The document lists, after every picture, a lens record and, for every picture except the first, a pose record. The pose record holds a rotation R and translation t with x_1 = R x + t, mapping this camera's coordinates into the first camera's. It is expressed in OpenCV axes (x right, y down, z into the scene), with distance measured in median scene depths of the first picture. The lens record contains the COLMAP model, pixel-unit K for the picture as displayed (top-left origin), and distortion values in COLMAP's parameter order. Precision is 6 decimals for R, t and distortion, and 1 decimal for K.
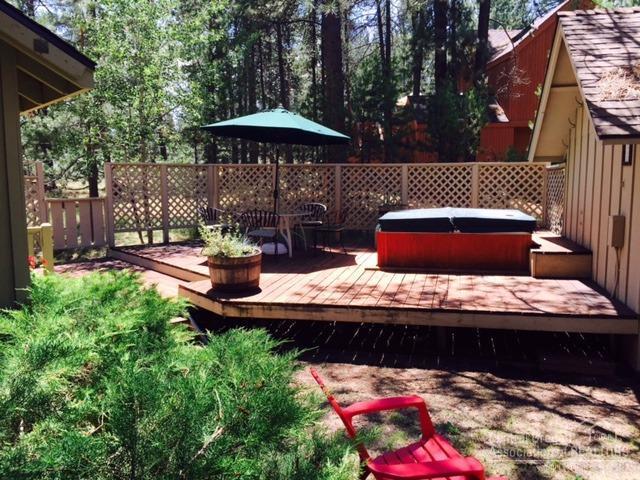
lens RADIAL K [[547.8, 0, 319.9], [0, 547.8, 239.0], [0, 0, 1]] dist [0.046719, -0.002530]
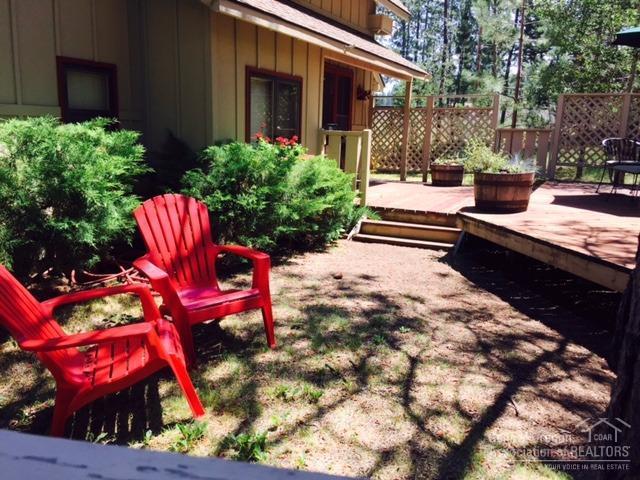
lens RADIAL K [[547.8, 0, 320.1], [0, 547.8, 239.3], [0, 0, 1]] dist [0.046719, -0.002530]
pose [[0.372008, 0.185171, -0.909572, 0.810098], [-0.143014, 0.979634, 0.140942, 0.069056], [0.917146, 0.077650, 0.390914, 0.473424]]
